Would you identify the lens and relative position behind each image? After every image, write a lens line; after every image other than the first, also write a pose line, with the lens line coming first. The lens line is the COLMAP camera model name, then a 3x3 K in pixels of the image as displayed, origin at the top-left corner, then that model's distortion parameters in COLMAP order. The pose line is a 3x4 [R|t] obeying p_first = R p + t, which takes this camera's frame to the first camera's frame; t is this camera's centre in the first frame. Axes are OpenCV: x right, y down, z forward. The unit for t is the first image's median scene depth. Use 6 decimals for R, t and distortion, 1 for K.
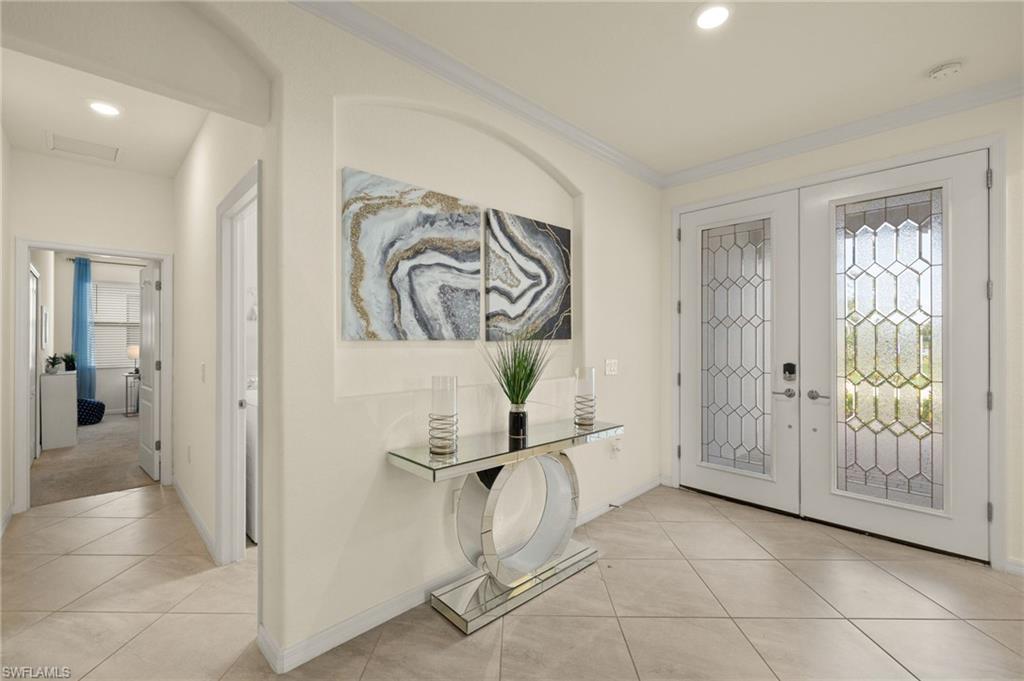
lens RADIAL K [[421.8, 0, 545.1], [0, 421.8, 335.1], [0, 0, 1]] dist [0.032953, 0.000117]
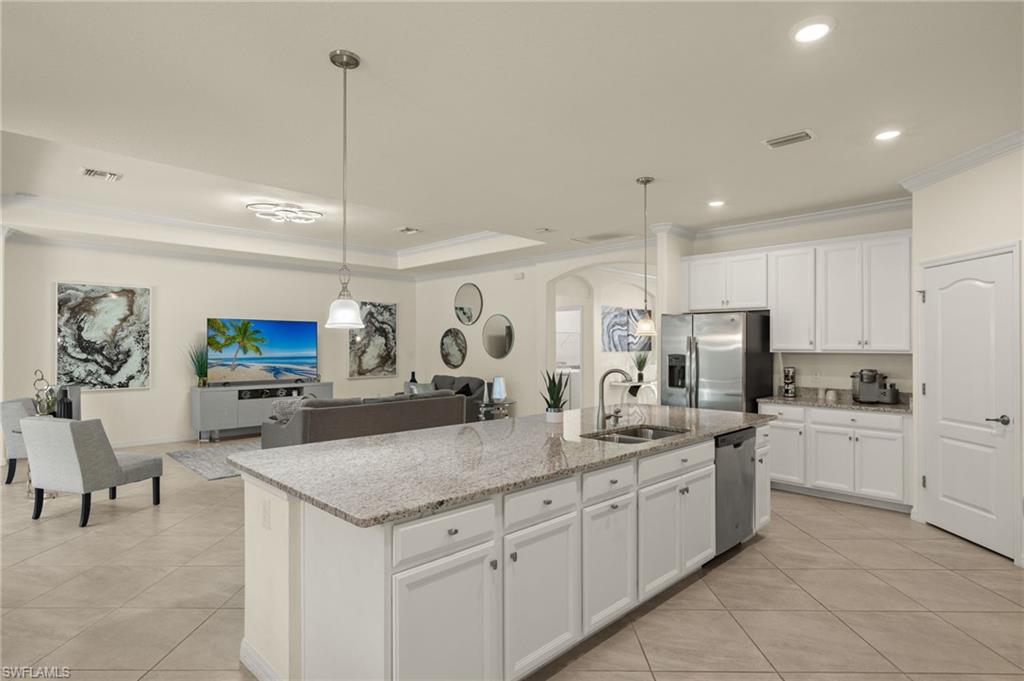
lens RADIAL K [[534.1, 0, 517.1], [0, 534.1, 344.1], [0, 0, 1]] dist [-0.000333, 0.000425]
pose [[0.999968, -0.004745, -0.006508, -0.925296], [0.004693, 0.999957, -0.008037, -0.014116], [0.006546, 0.008007, 0.999947, -2.925951]]
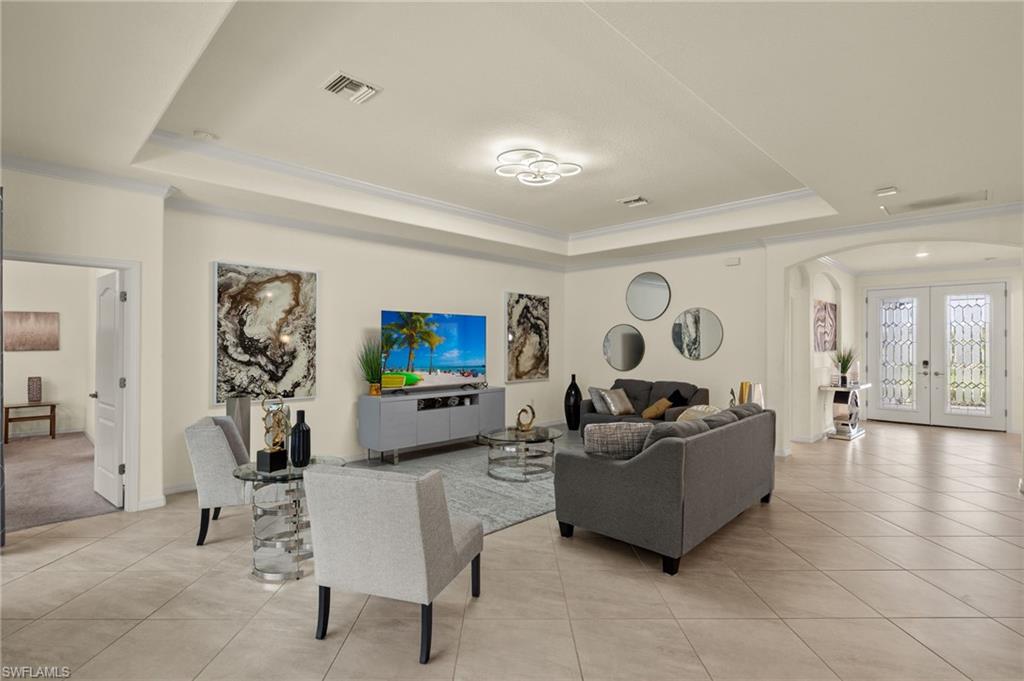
lens RADIAL K [[493.6, 0, 515.7], [0, 493.6, 341.0], [0, 0, 1]] dist [-0.002161, 0.000044]
pose [[0.999984, -0.005126, -0.002356, -2.104476], [0.005095, 0.999902, -0.013037, -0.021450], [0.002422, 0.013025, 0.999912, -2.154648]]
